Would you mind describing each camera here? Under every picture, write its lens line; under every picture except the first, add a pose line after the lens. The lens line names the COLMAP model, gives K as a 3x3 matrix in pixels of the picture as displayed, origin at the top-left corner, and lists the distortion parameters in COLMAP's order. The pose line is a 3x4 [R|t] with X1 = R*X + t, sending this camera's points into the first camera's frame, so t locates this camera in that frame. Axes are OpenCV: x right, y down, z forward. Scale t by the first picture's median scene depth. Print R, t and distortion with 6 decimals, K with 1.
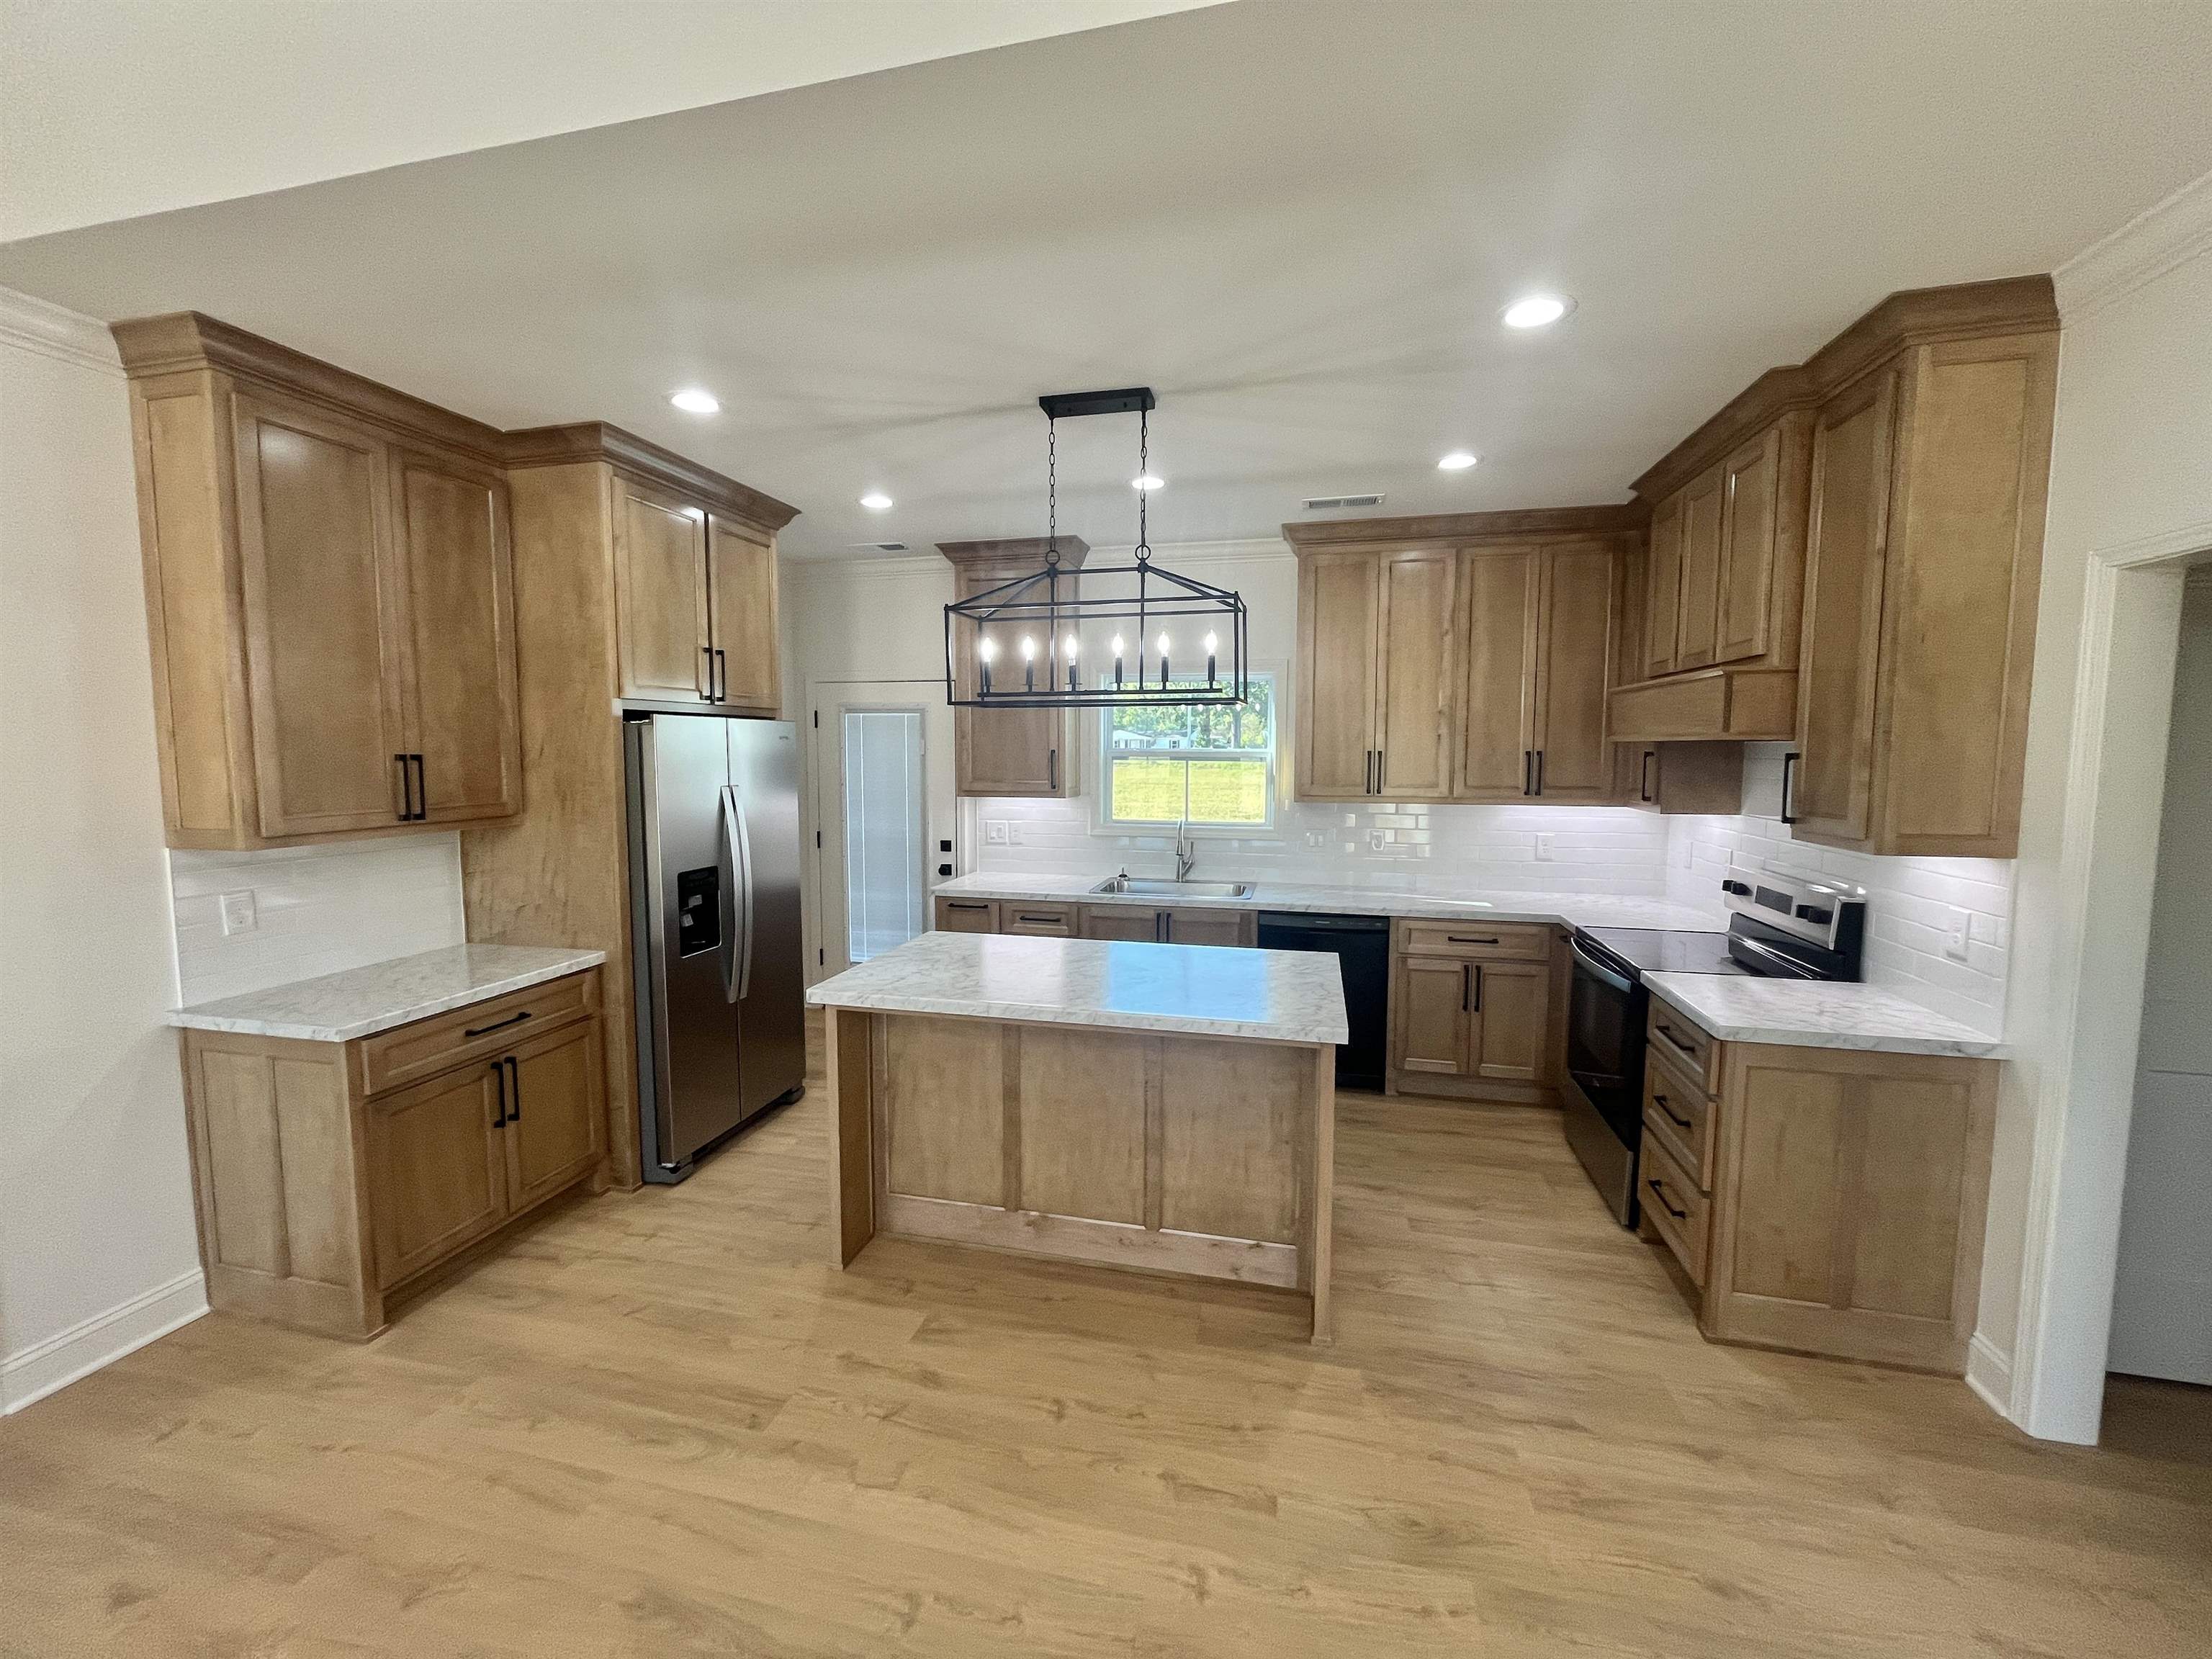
lens RADIAL K [[893.7, 0, 1088.3], [0, 893.7, 819.4], [0, 0, 1]] dist [-0.000652, -0.000877]
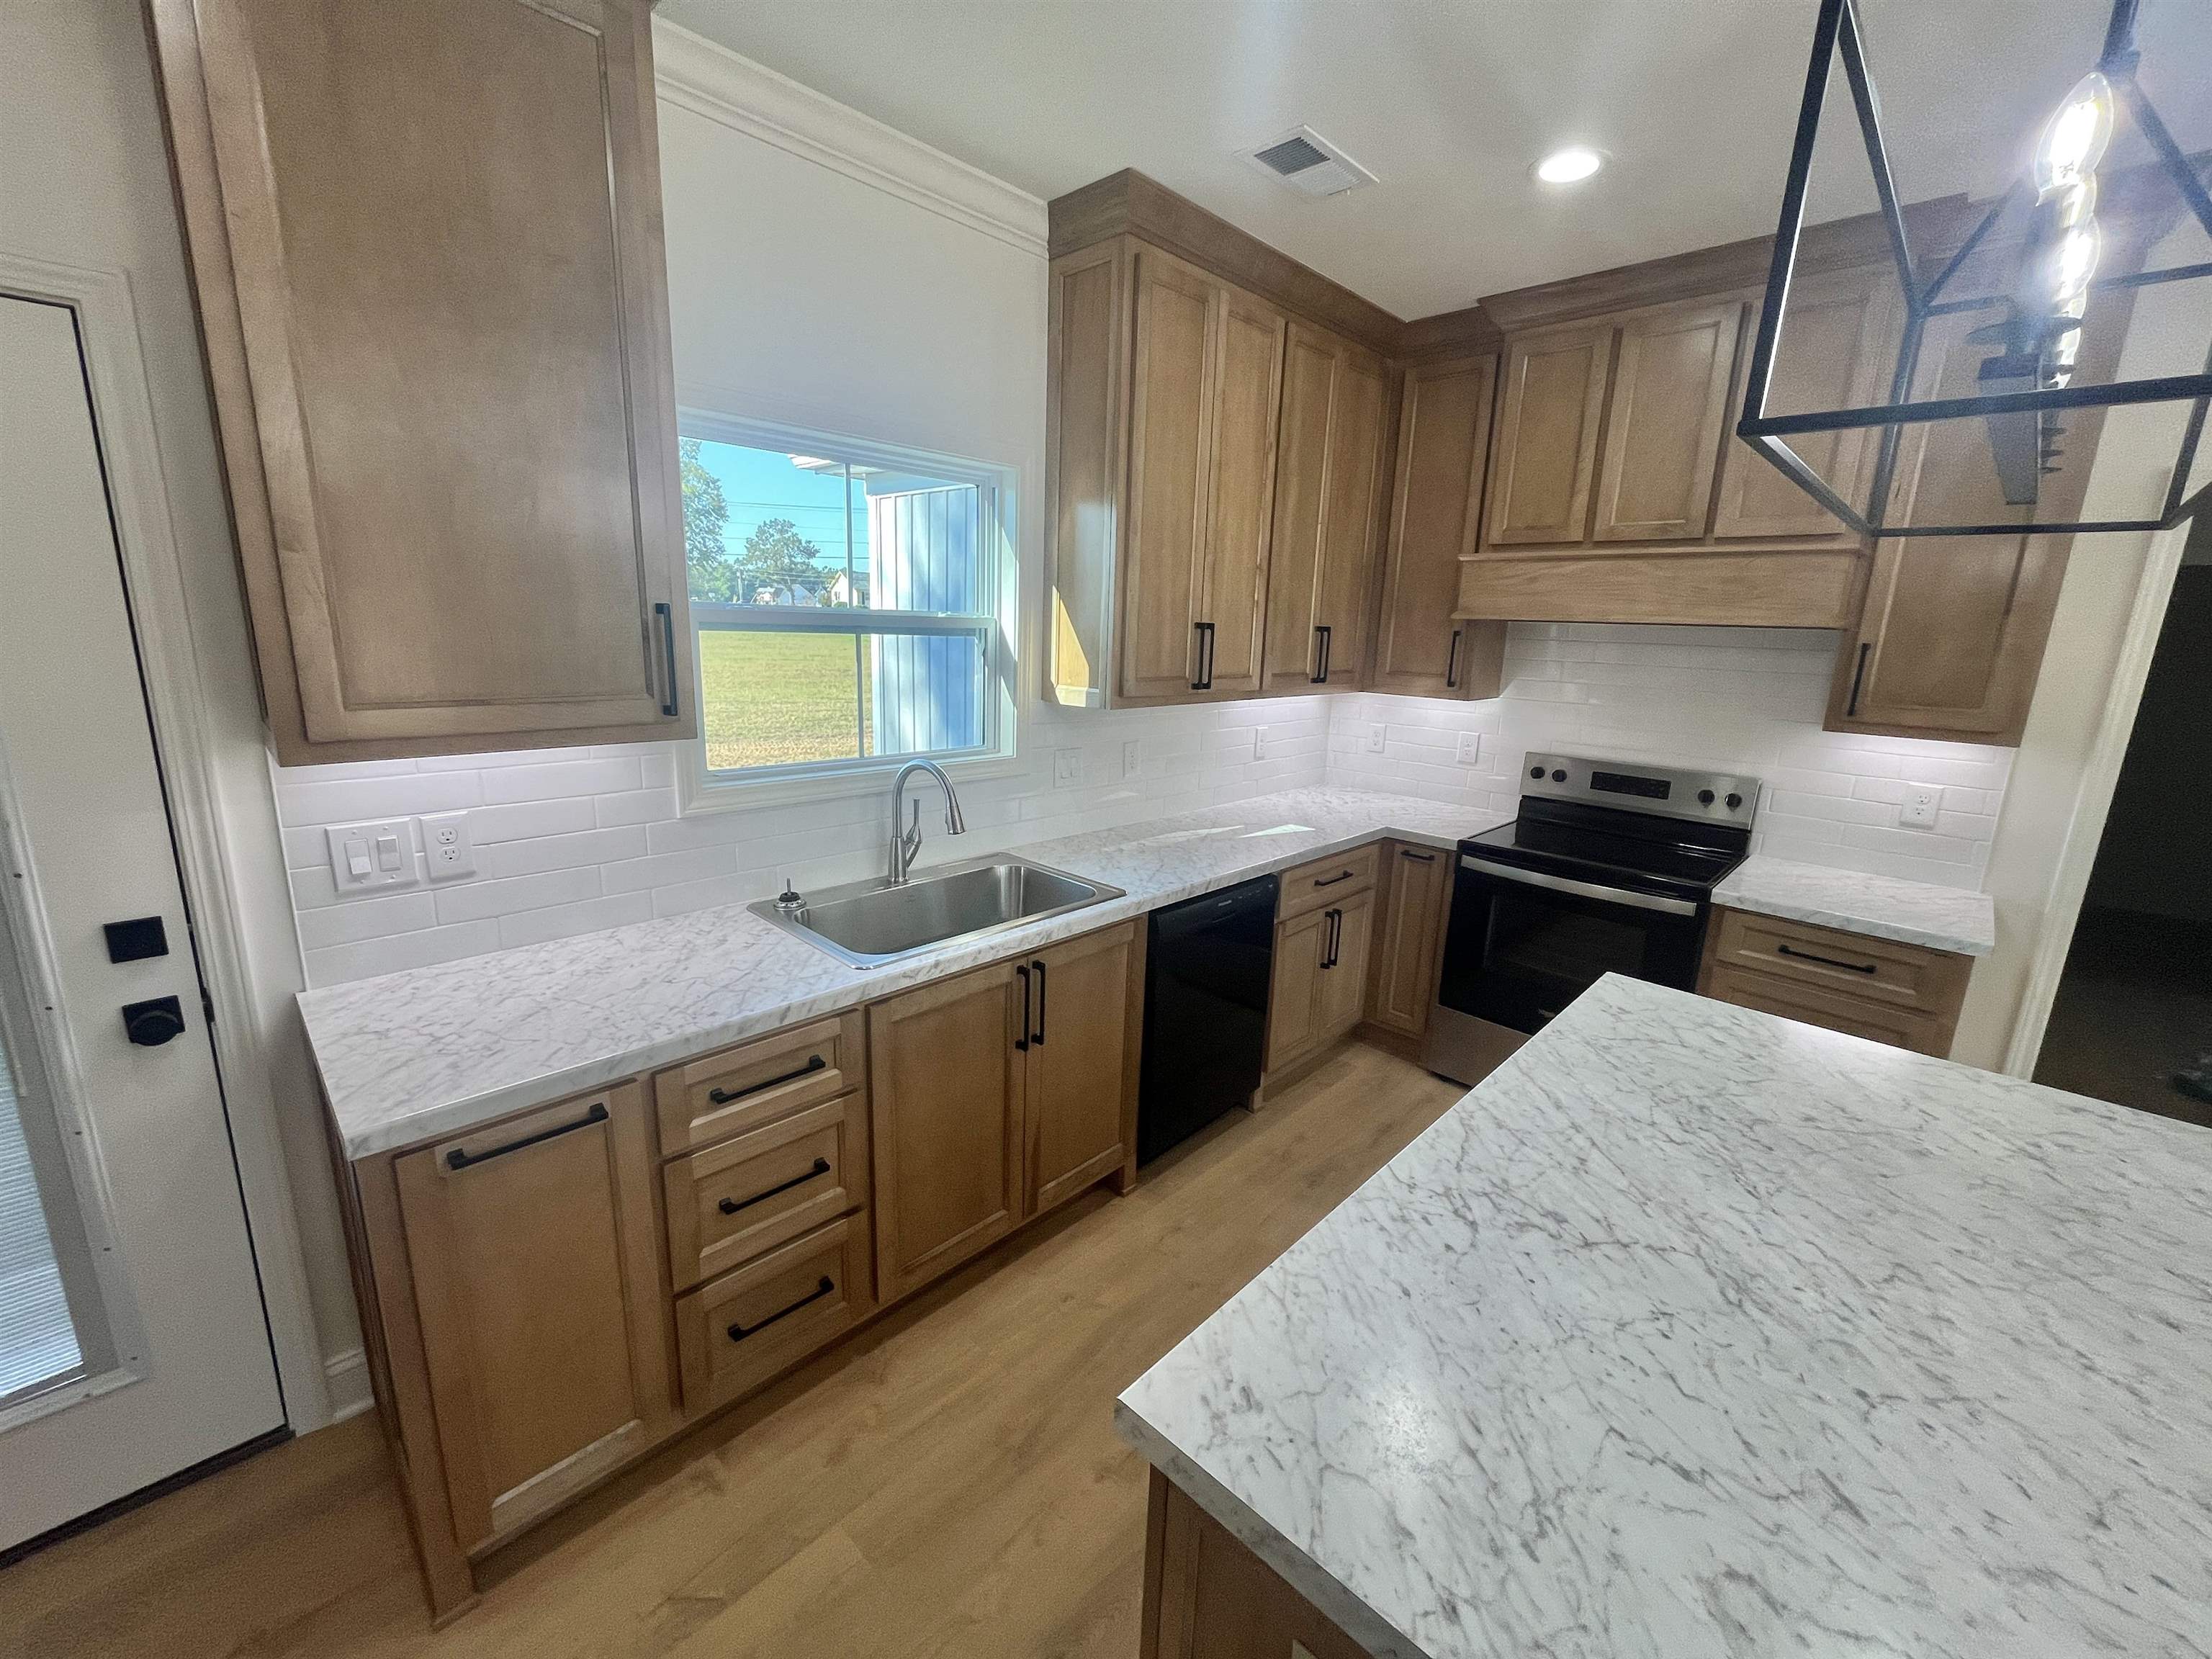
lens RADIAL K [[893.7, 0, 1096.0], [0, 893.7, 818.3], [0, 0, 1]] dist [-0.000652, -0.000877]
pose [[0.505536, -0.173063, 0.845271, -0.441455], [0.039947, 0.983321, 0.177437, -0.084972], [-0.861880, -0.055935, 0.504018, 1.119257]]
